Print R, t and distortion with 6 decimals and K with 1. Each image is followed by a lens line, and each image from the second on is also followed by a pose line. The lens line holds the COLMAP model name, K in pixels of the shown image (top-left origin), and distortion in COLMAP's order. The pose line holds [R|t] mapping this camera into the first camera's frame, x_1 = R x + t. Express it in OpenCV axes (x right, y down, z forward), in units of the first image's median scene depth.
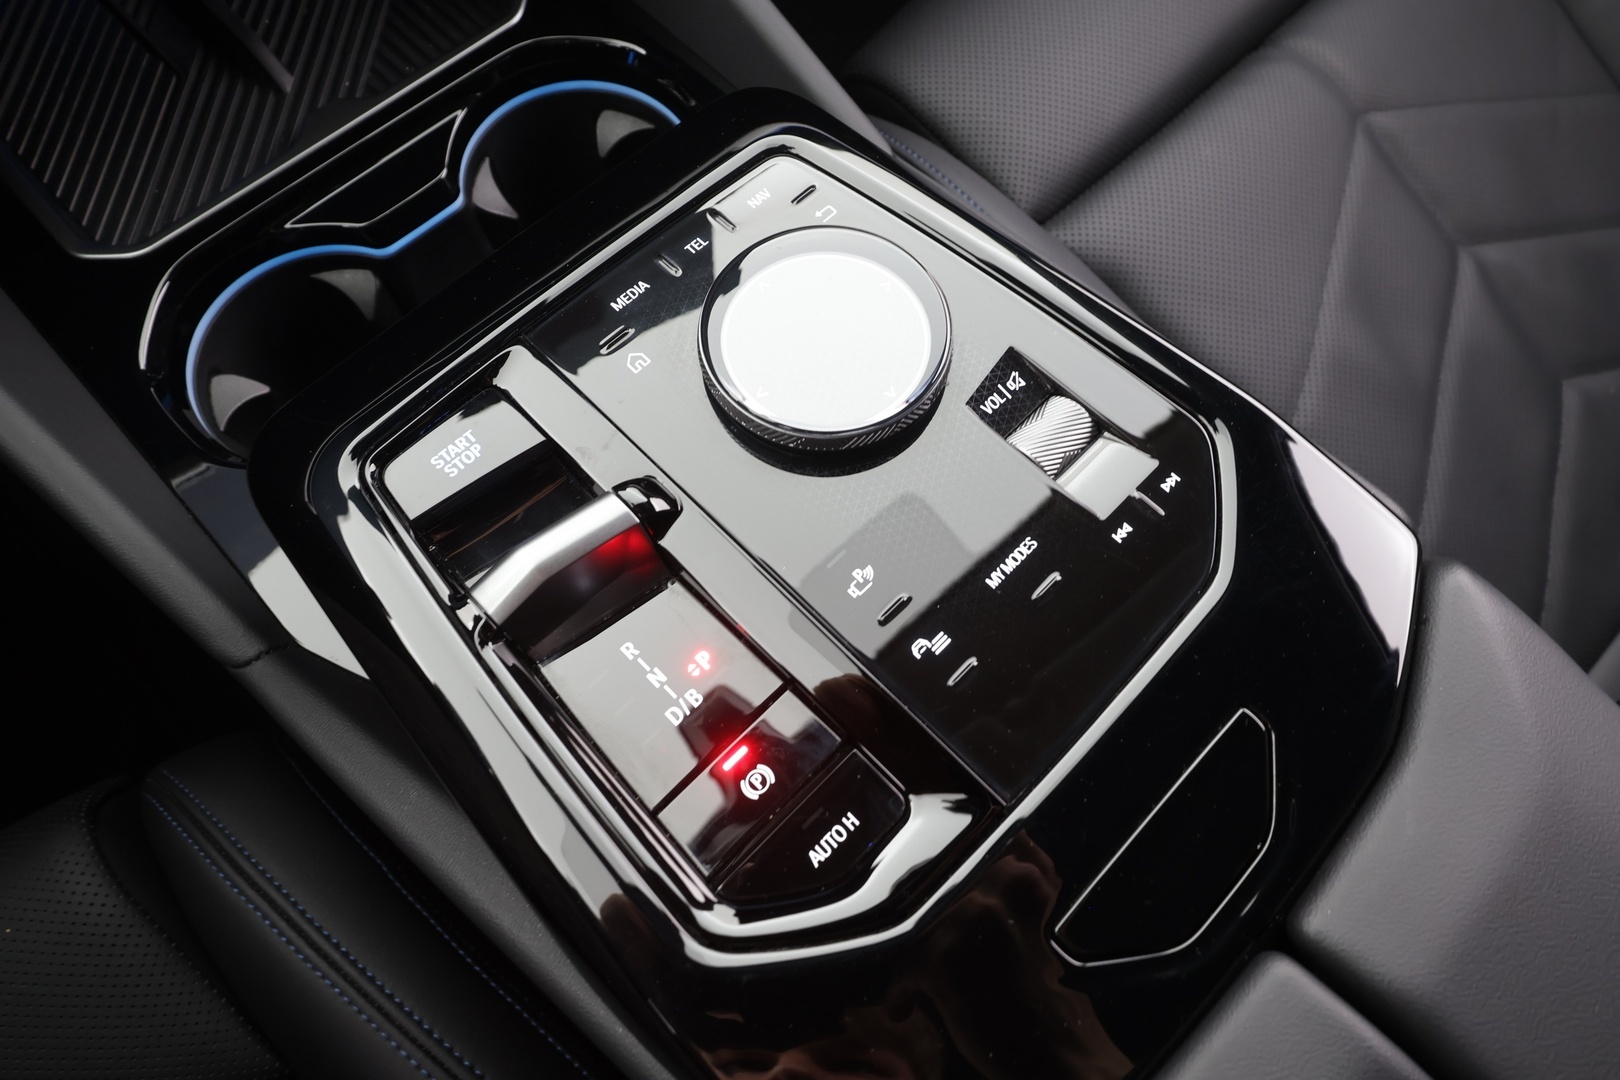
lens RADIAL K [[1017.8, 0, 810.0], [0, 1017.8, 540.0], [0, 0, 1]] dist [-0.002320, -0.000417]
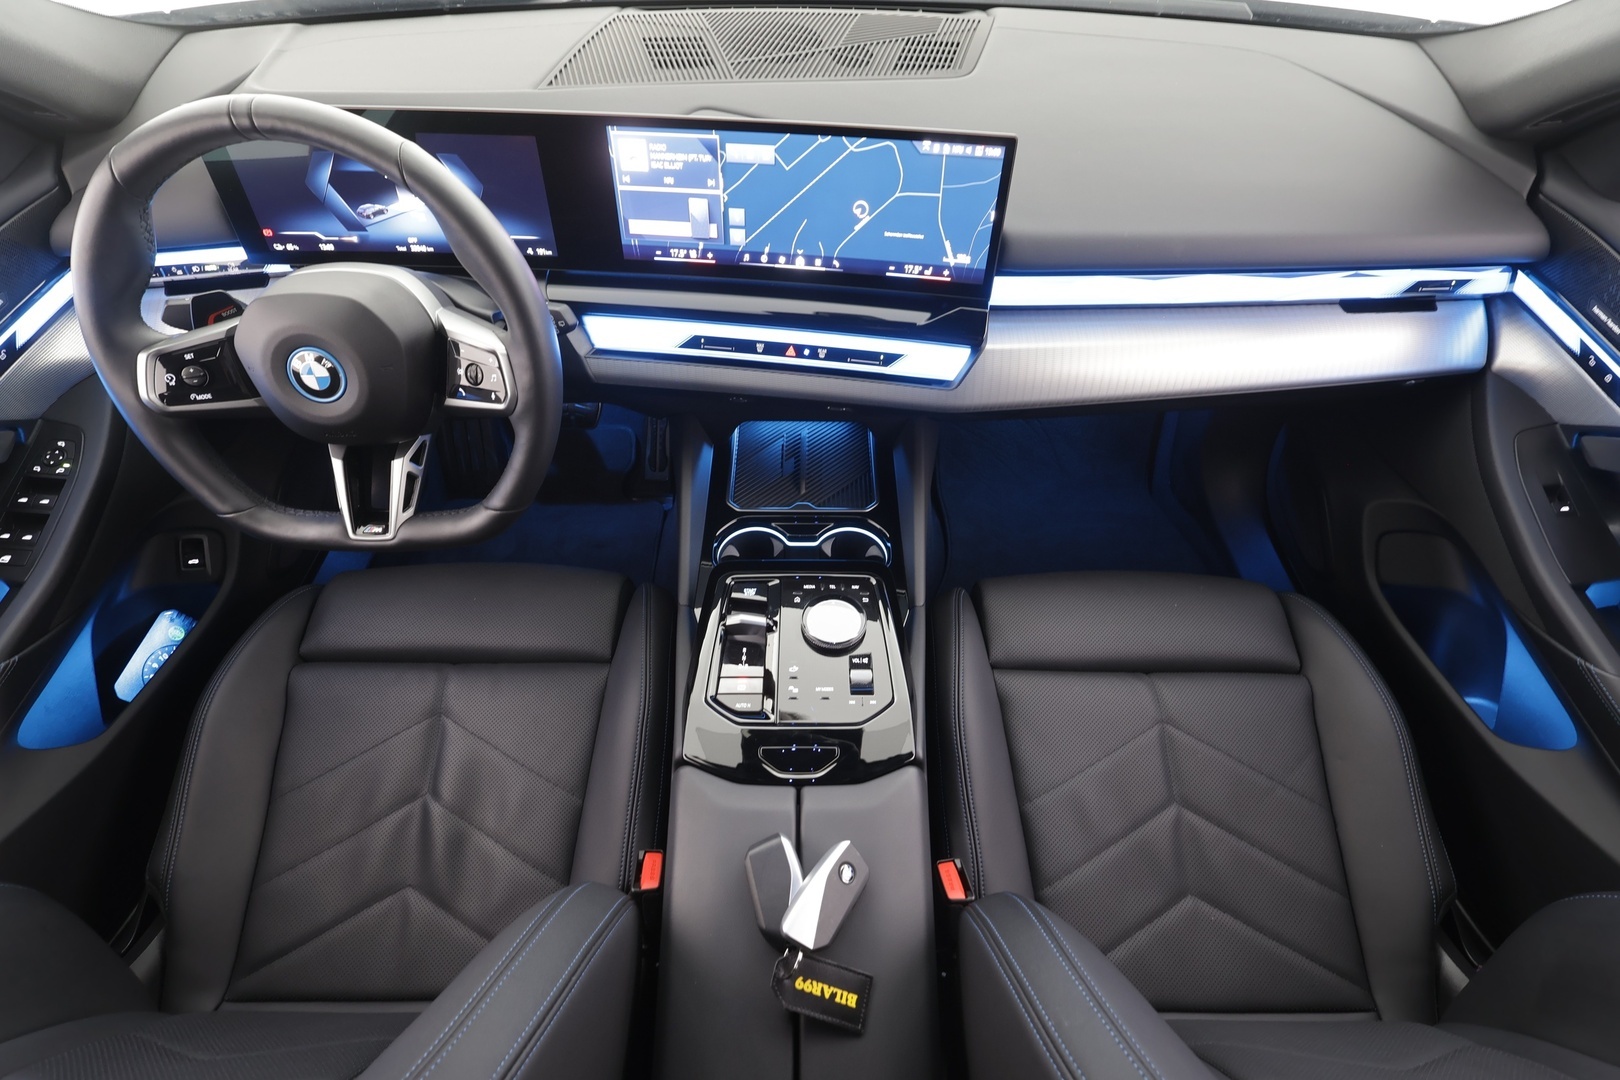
lens RADIAL K [[760.7, 0, 810.0], [0, 760.7, 540.0], [0, 0, 1]] dist [0.004339, 0.000755]
pose [[0.708074, 0.512138, -0.486155, 0.832094], [-0.645137, 0.749100, -0.150491, 0.042216], [0.287107, 0.420196, 0.860817, -1.129356]]
